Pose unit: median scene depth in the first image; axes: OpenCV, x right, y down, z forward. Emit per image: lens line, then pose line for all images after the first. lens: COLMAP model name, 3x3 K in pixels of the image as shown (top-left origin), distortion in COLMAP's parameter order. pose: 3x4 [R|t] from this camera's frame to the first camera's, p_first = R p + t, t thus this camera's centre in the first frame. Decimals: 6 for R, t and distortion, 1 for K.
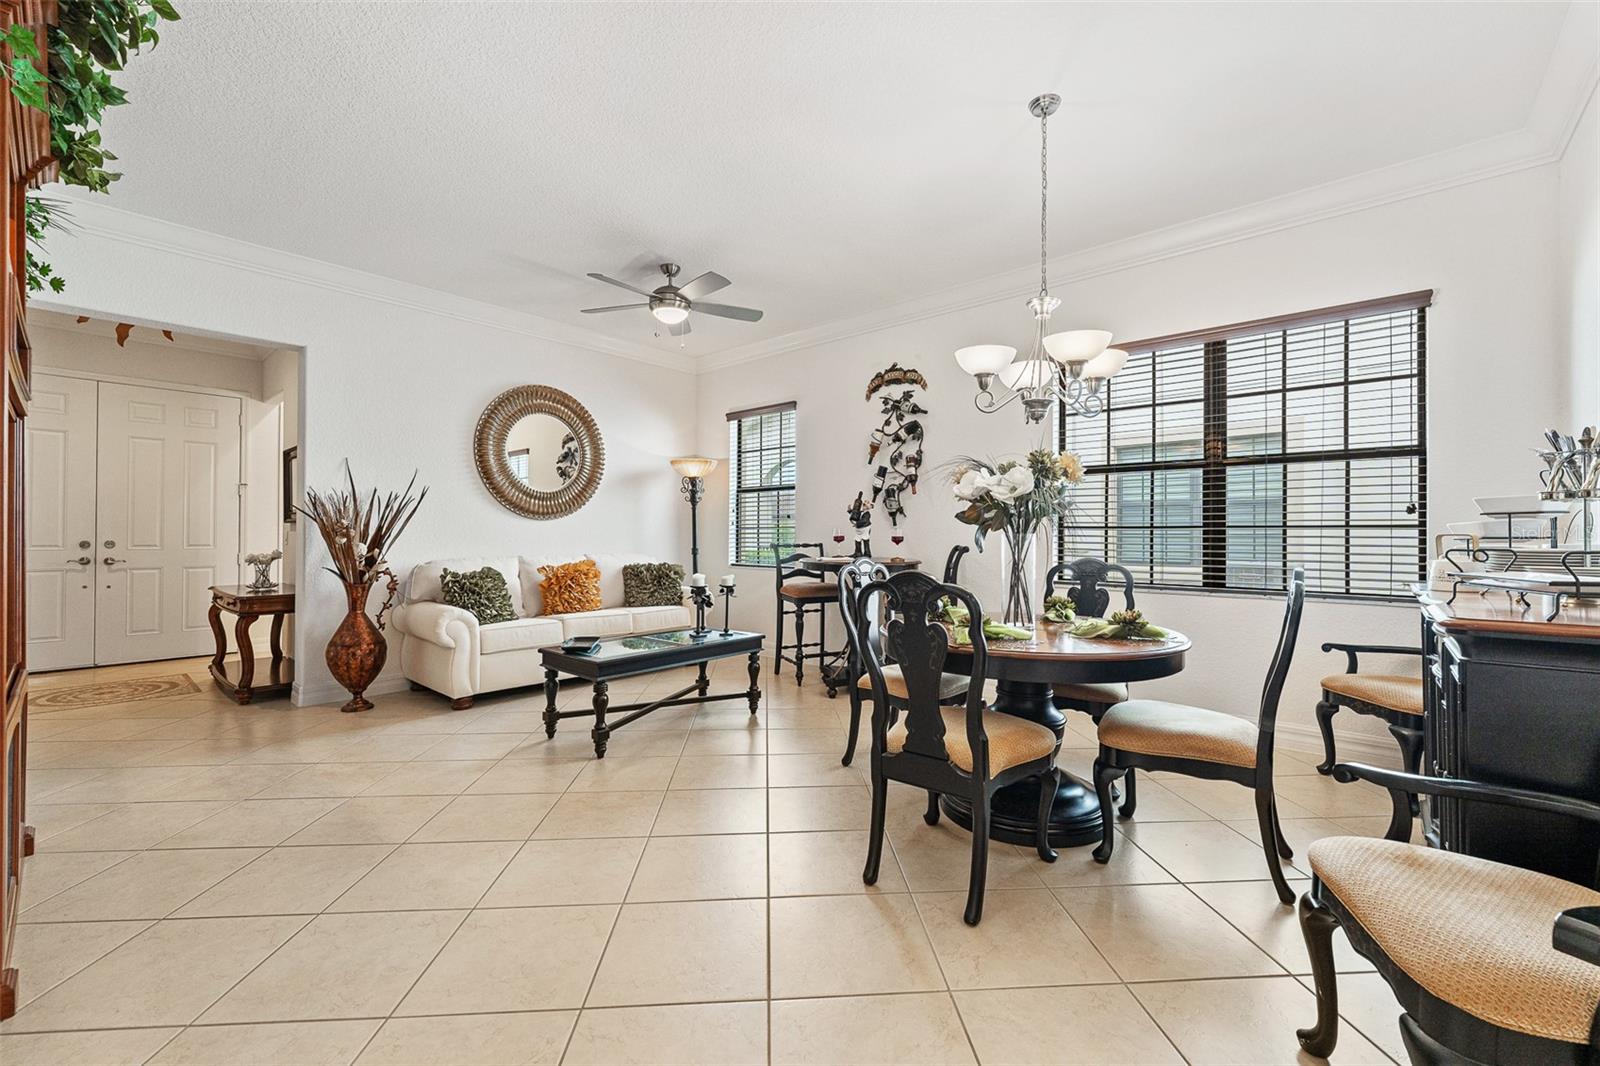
lens RADIAL K [[650.4, 0, 800.8], [0, 650.4, 525.9], [0, 0, 1]] dist [-0.000835, -0.000493]
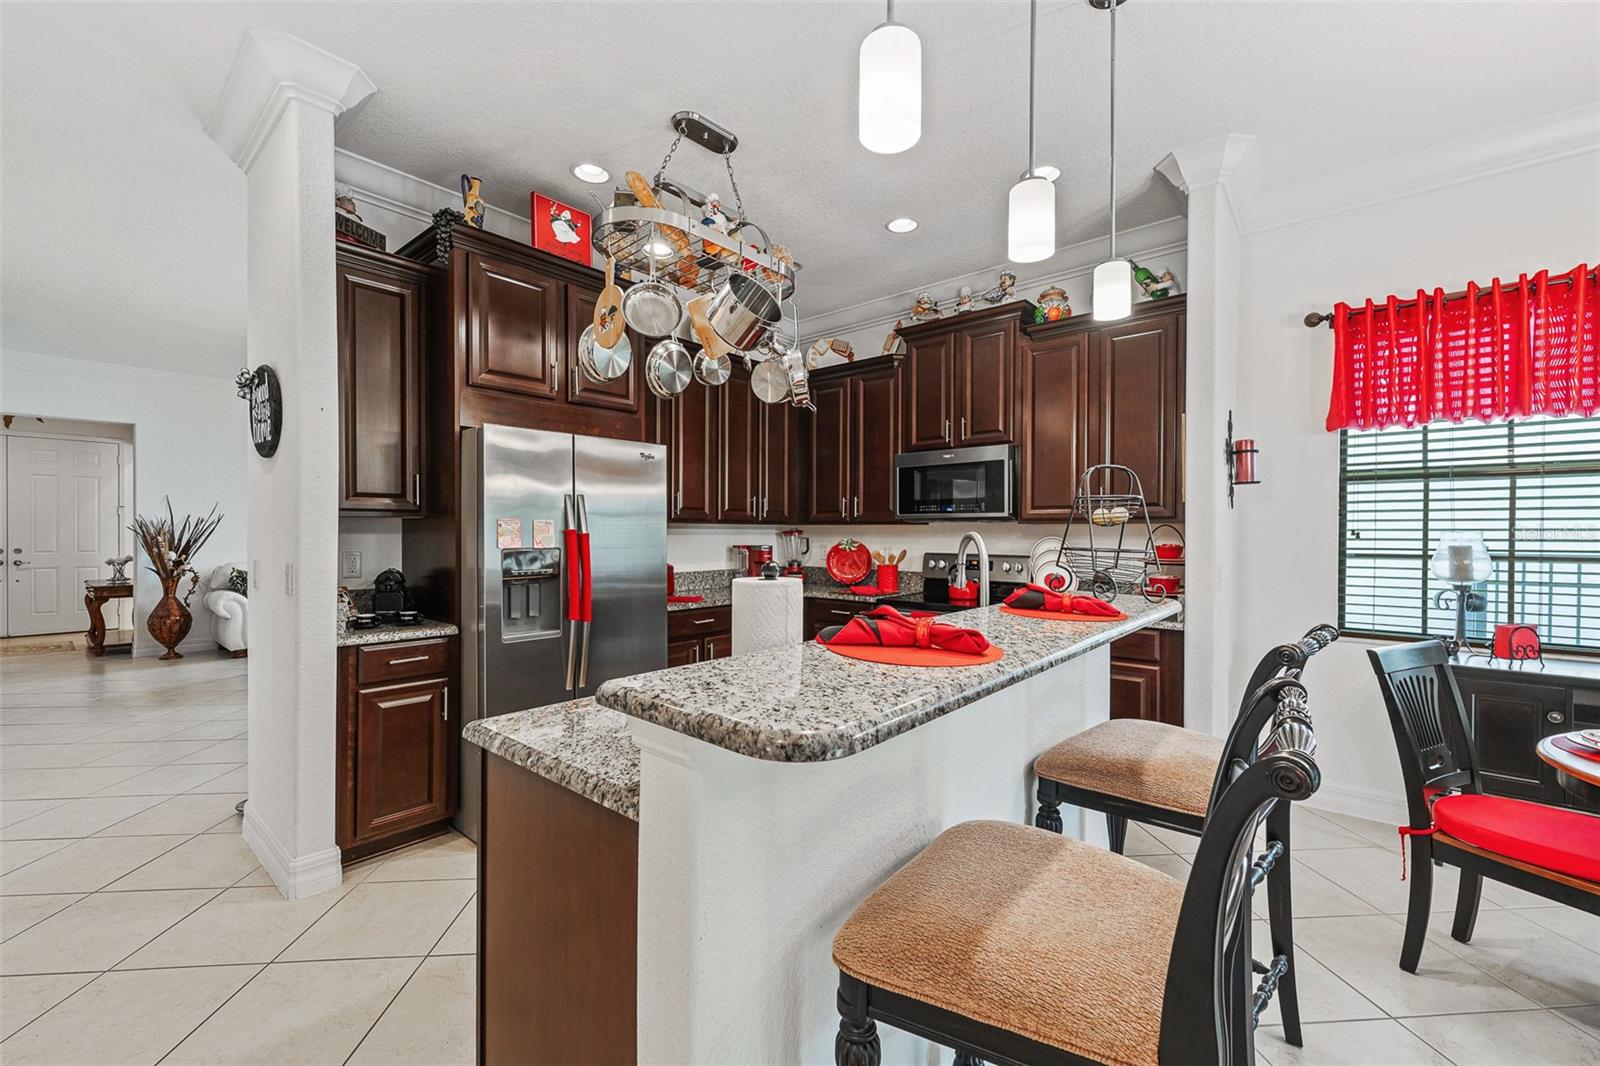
lens RADIAL K [[661.7, 0, 800.0], [0, 661.7, 533.0], [0, 0, 1]] dist [0.000872, -0.000102]
pose [[0.999898, 0.000329, 0.014281, 0.721002], [-0.000552, 0.999878, 0.015619, -0.039276], [-0.014275, -0.015625, 0.999776, -0.541713]]
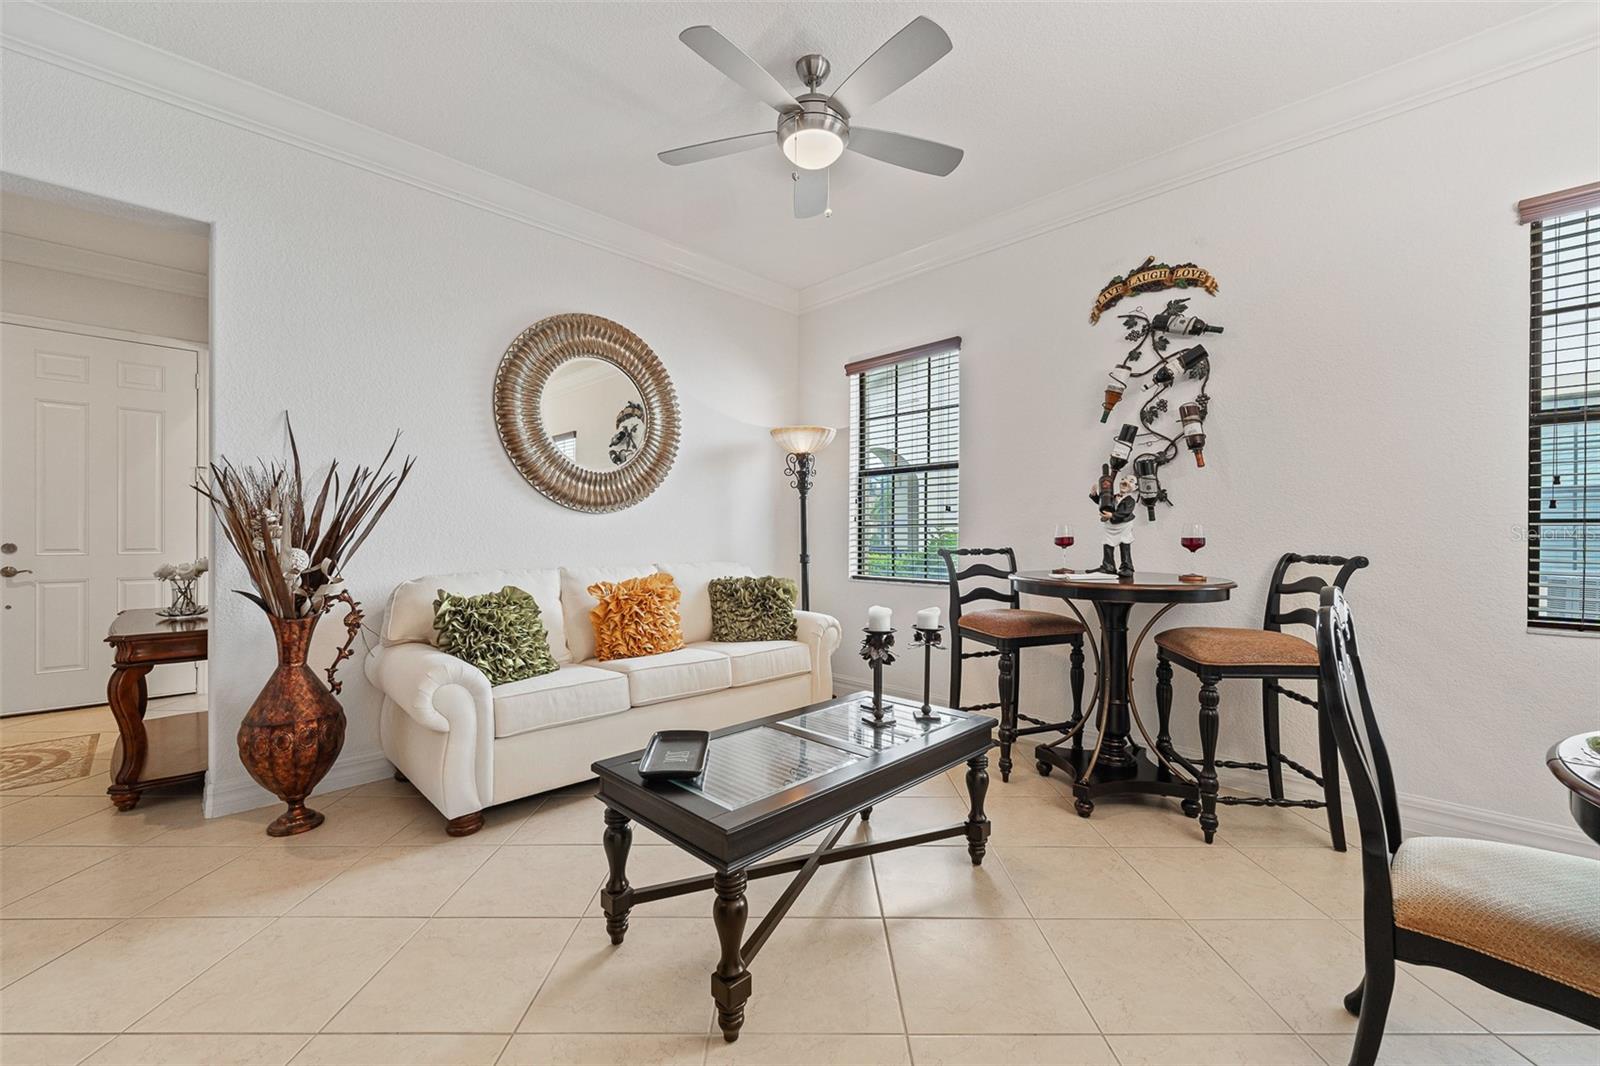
lens RADIAL K [[661.7, 0, 800.0], [0, 661.7, 533.0], [0, 0, 1]] dist [0.000872, -0.000102]
pose [[0.997408, -0.000121, -0.071949, -0.158204], [0.000881, 0.999944, 0.010531, 0.005254], [0.071944, -0.010567, 0.997353, 0.386375]]
